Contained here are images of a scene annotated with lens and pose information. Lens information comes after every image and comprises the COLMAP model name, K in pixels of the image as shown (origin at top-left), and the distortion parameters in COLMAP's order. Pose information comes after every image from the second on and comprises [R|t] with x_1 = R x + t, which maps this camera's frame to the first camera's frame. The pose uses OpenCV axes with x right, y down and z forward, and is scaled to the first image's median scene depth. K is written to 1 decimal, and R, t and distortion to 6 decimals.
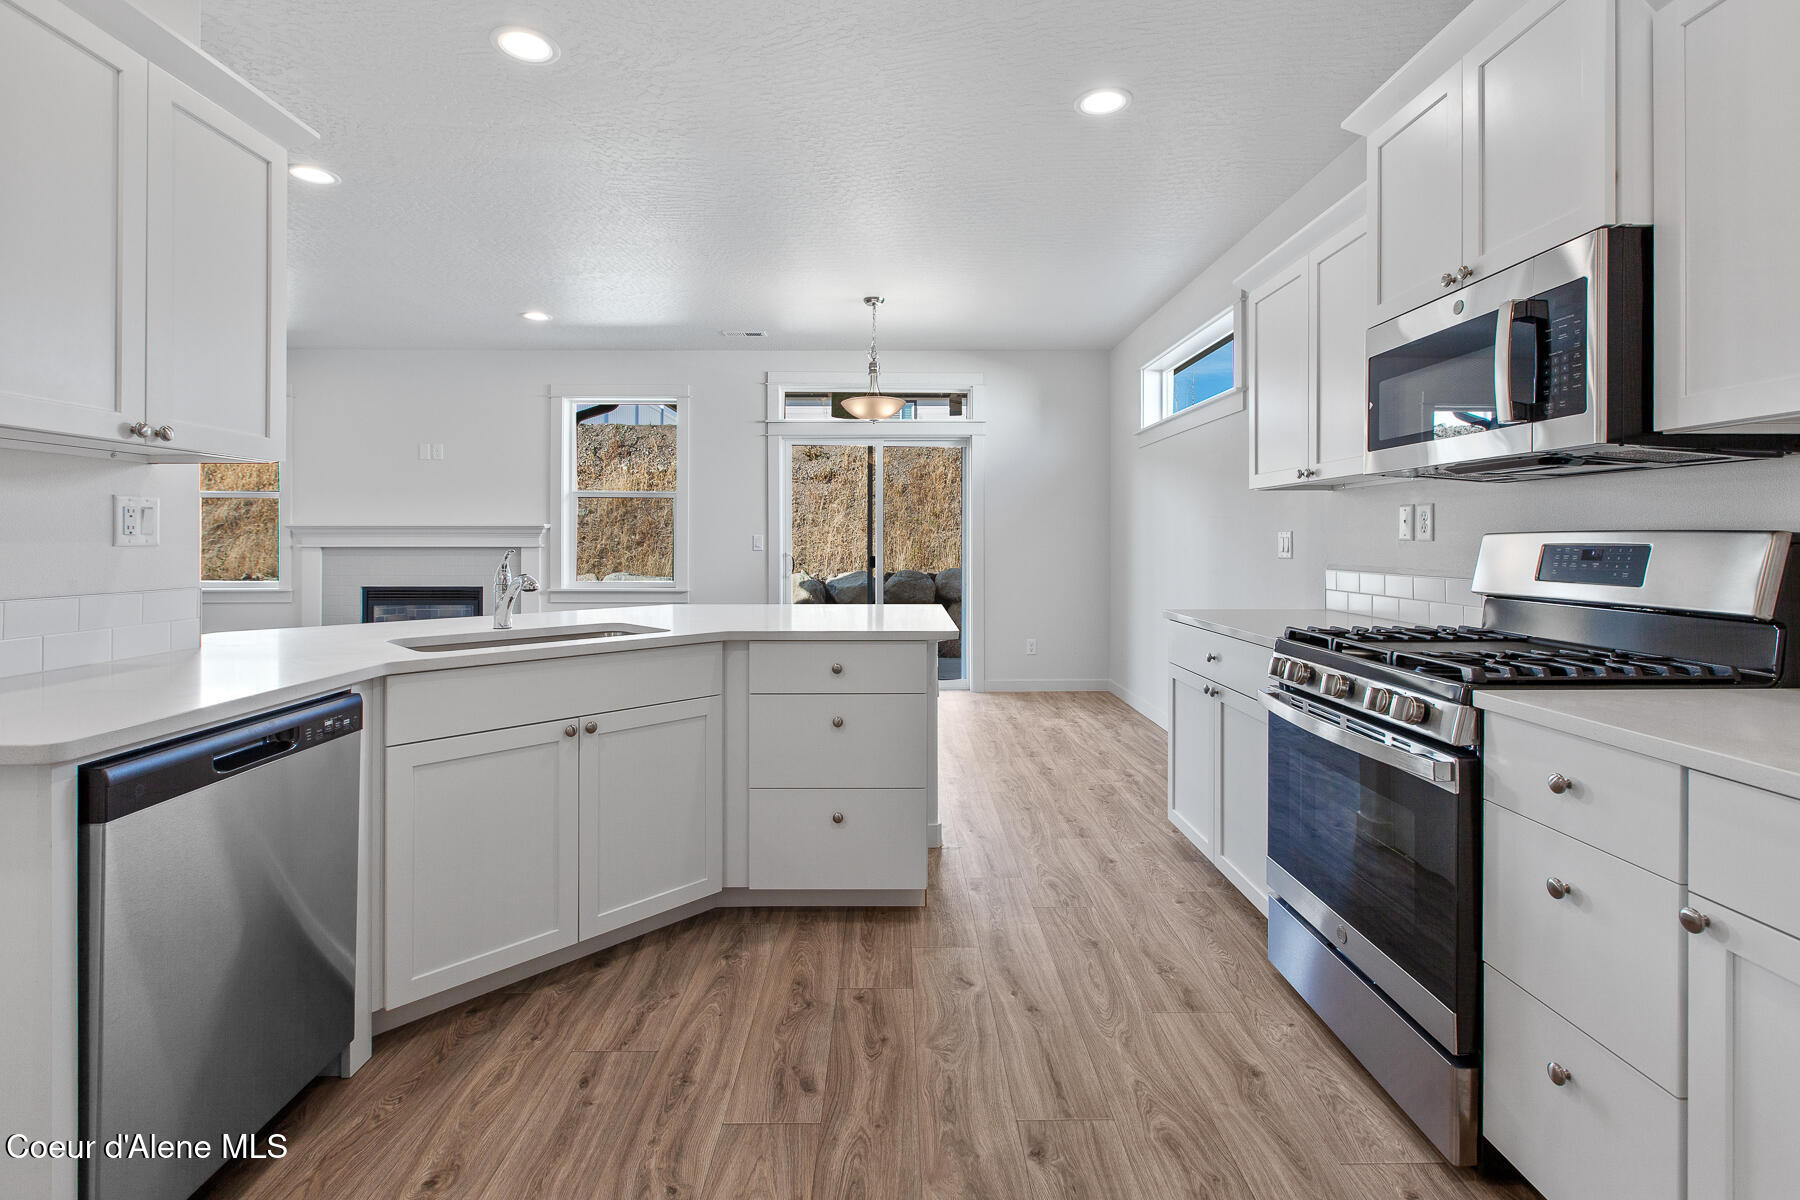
lens RADIAL K [[819.3, 0, 895.7], [0, 819.3, 541.2], [0, 0, 1]] dist [0.000984, 0.000079]
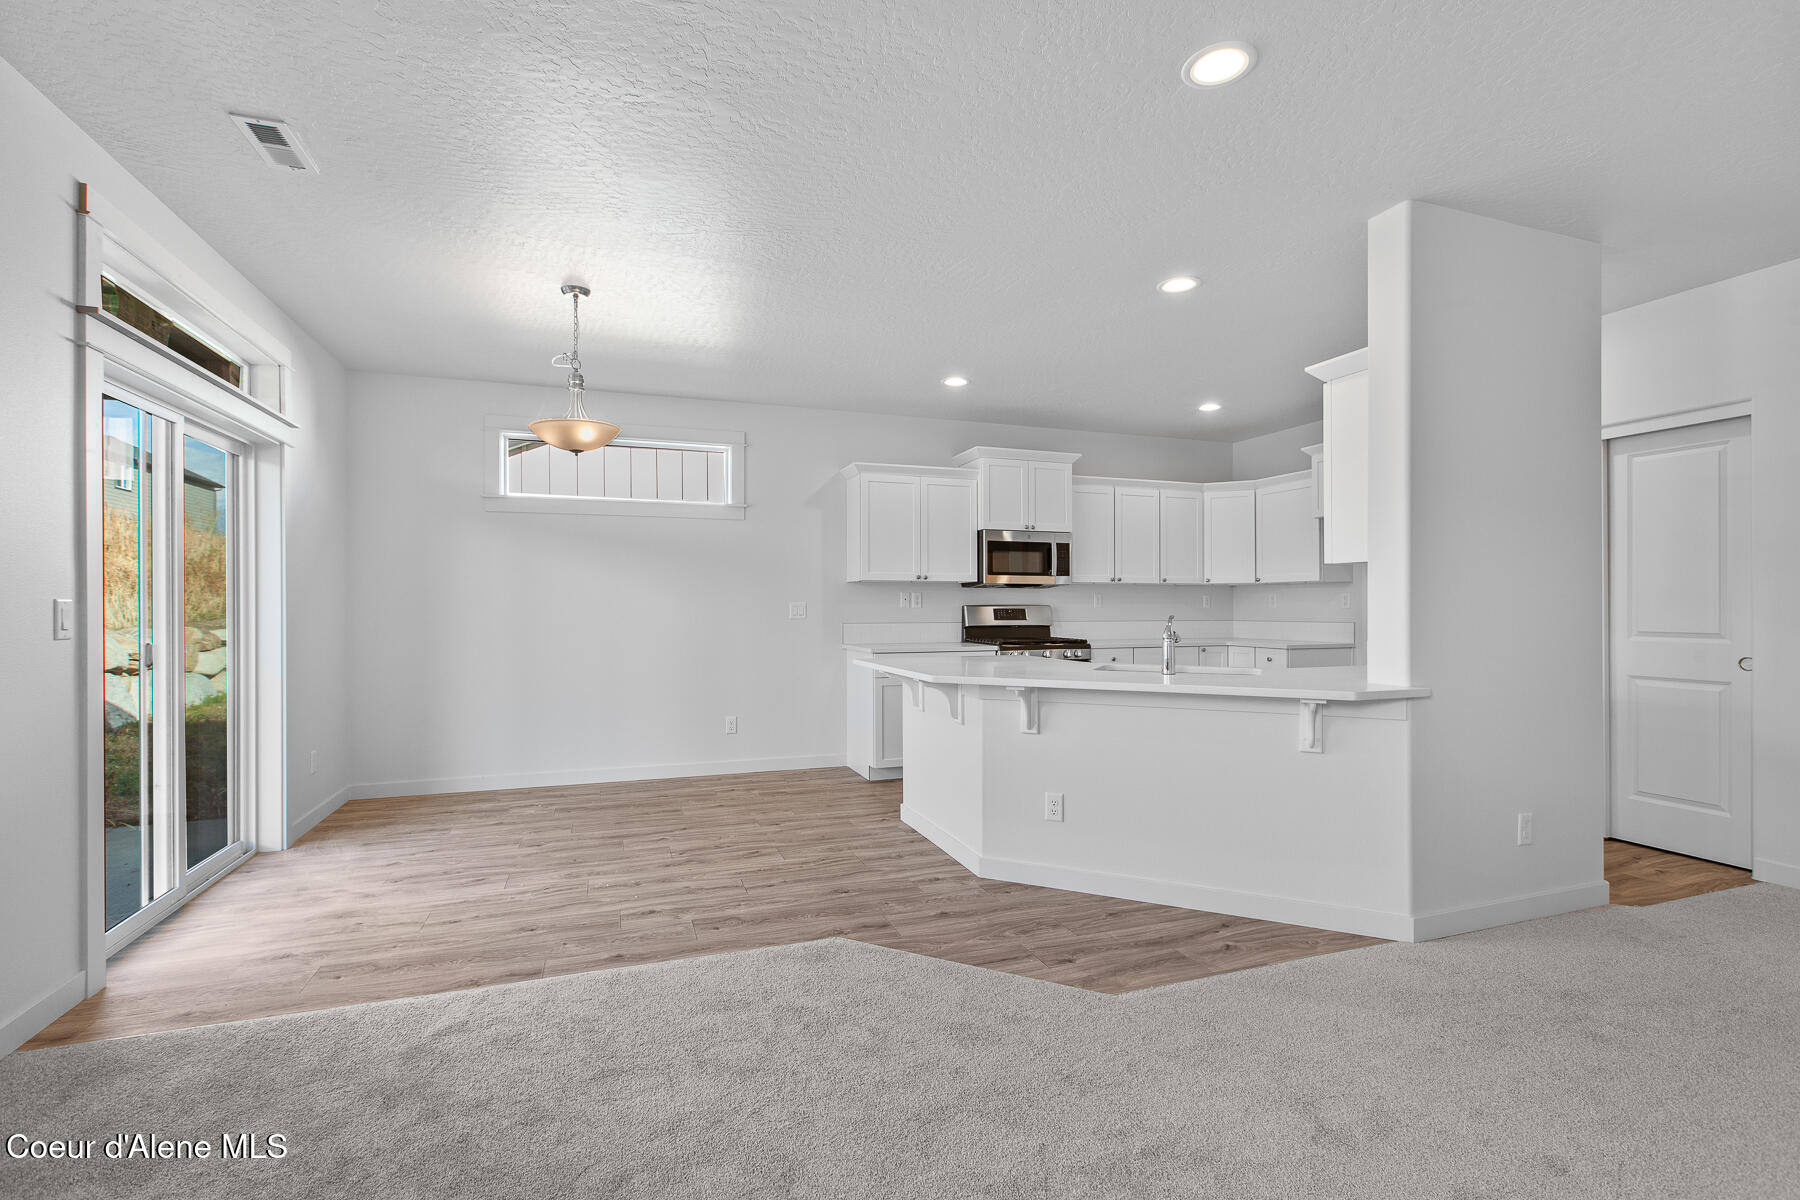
lens RADIAL K [[807.1, 0, 891.5], [0, 807.1, 605.8], [0, 0, 1]] dist [0.001522, 0.000134]
pose [[-0.323249, 0.001180, 0.946313, -1.949926], [0.002729, 0.999996, -0.000315, -0.007120], [-0.946310, 0.002481, -0.323251, 2.267856]]
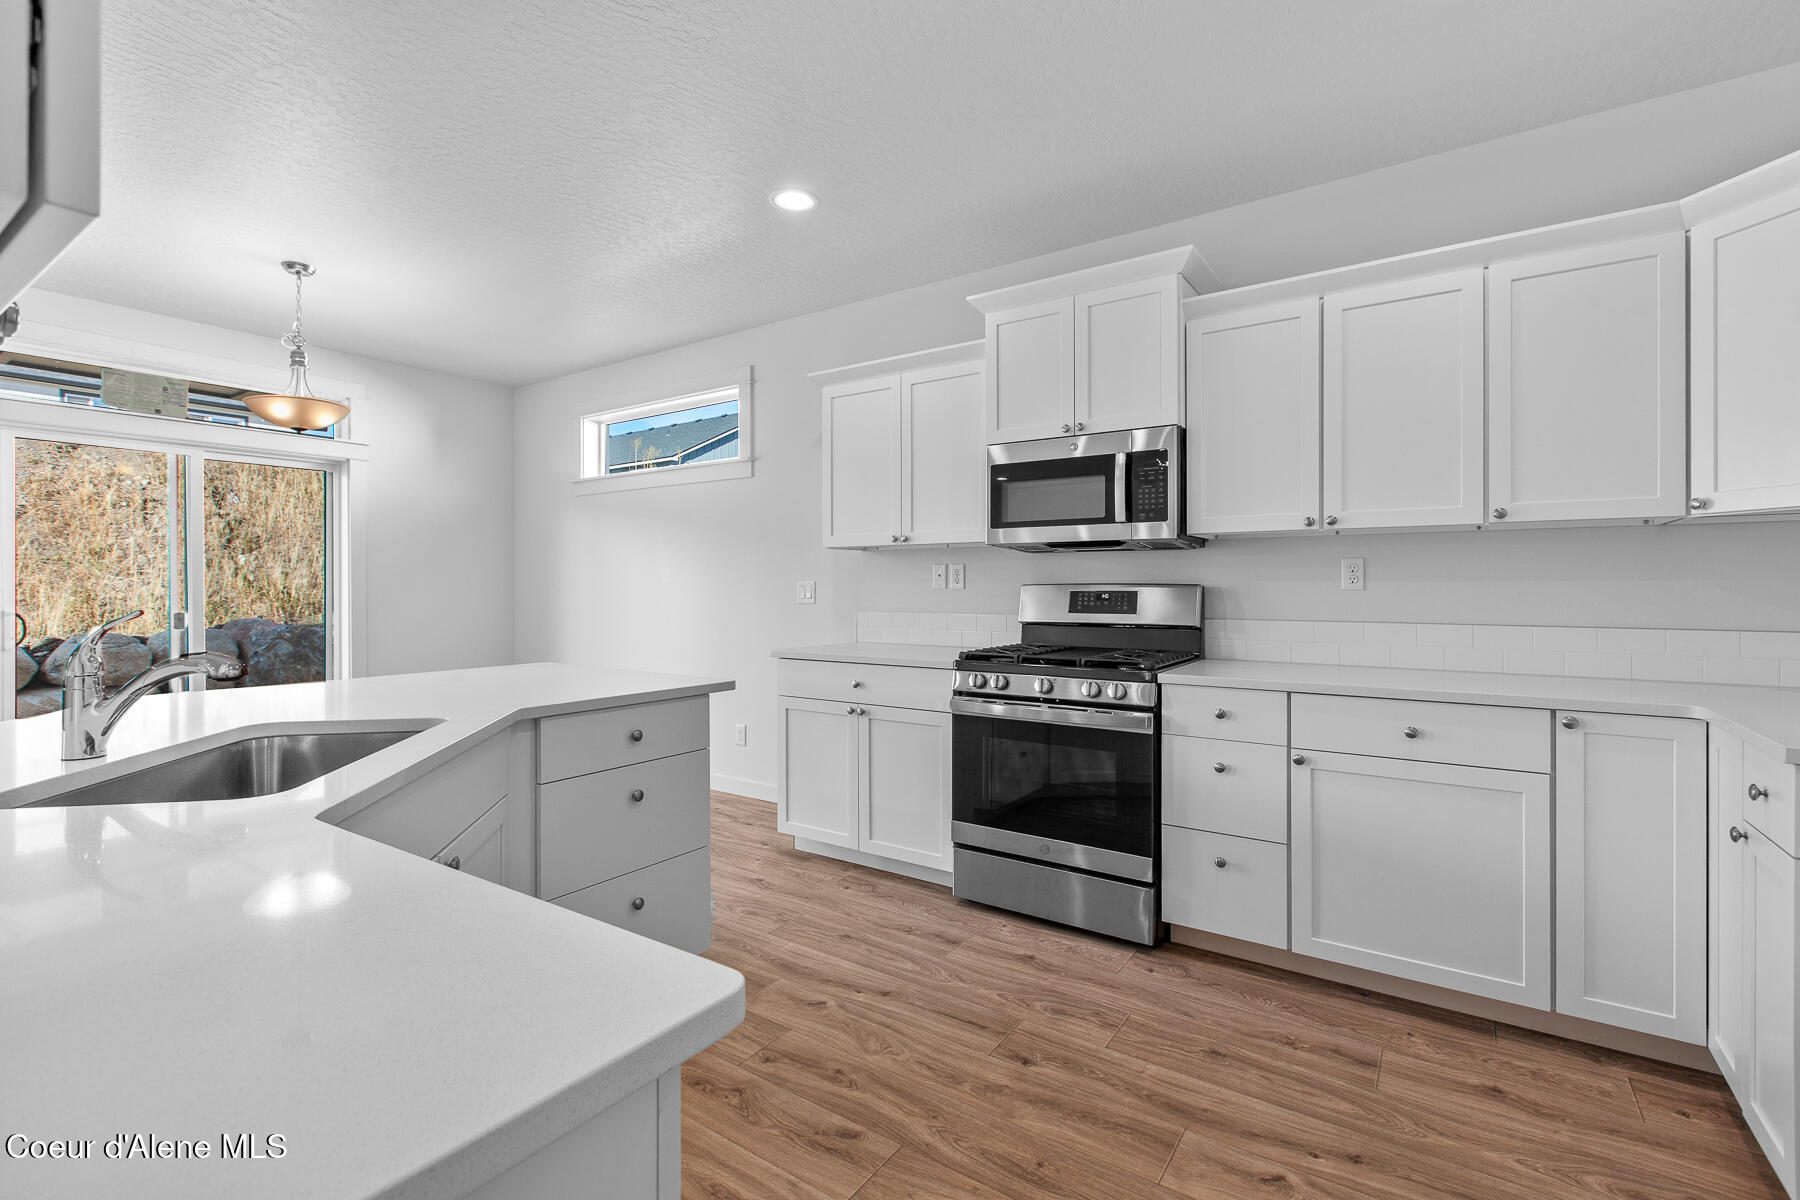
lens RADIAL K [[805.6, 0, 893.5], [0, 805.6, 585.5], [0, 0, 1]] dist [0.002101, 0.000361]
pose [[0.575033, 0.001137, 0.818130, -0.742465], [0.002606, 0.999991, -0.003221, -0.003489], [-0.818126, 0.003984, 0.575025, 0.323358]]
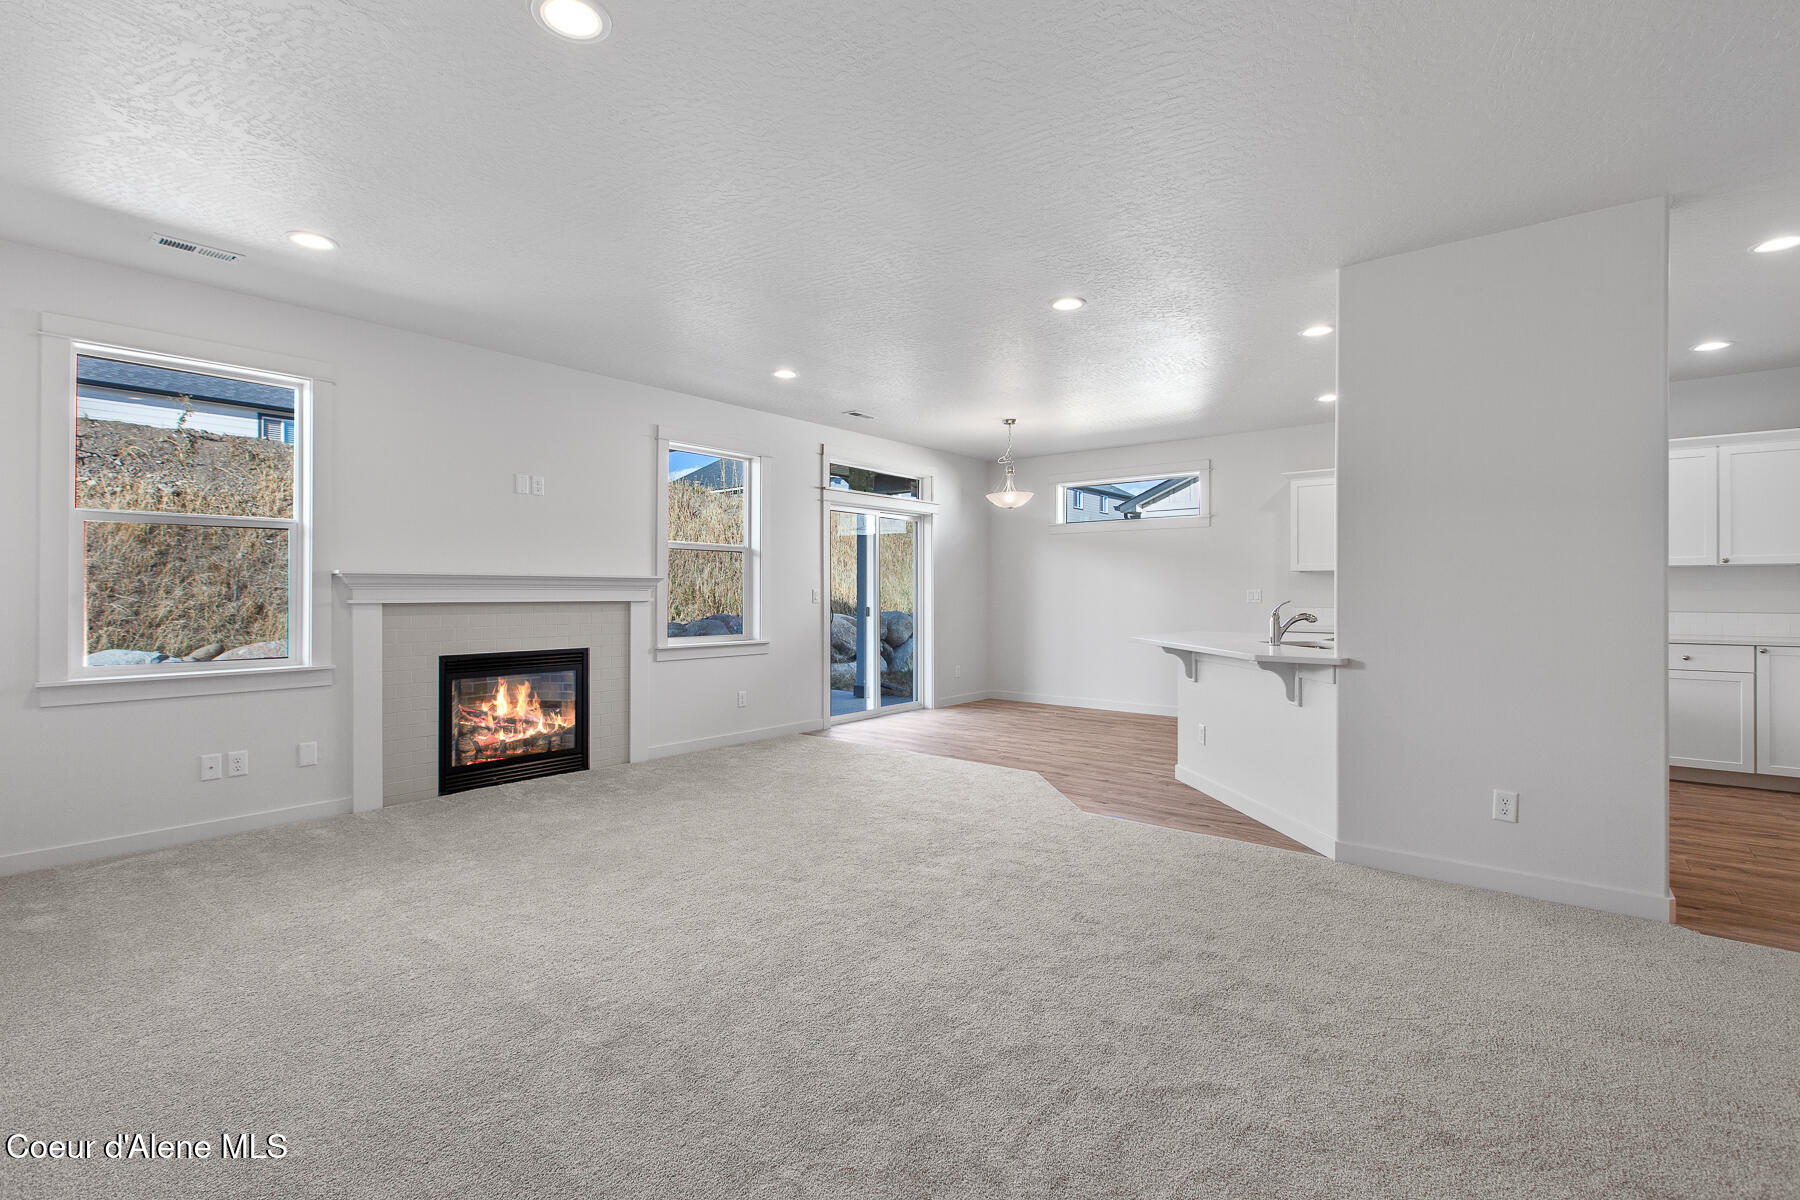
lens RADIAL K [[824.0, 0, 897.5], [0, 824.0, 587.9], [0, 0, 1]] dist [0.018001, -0.000501]
pose [[0.636701, 0.005019, 0.771094, -2.892801], [0.000282, 0.999977, -0.006741, -0.004193], [-0.771111, 0.004510, 0.636685, 0.594415]]
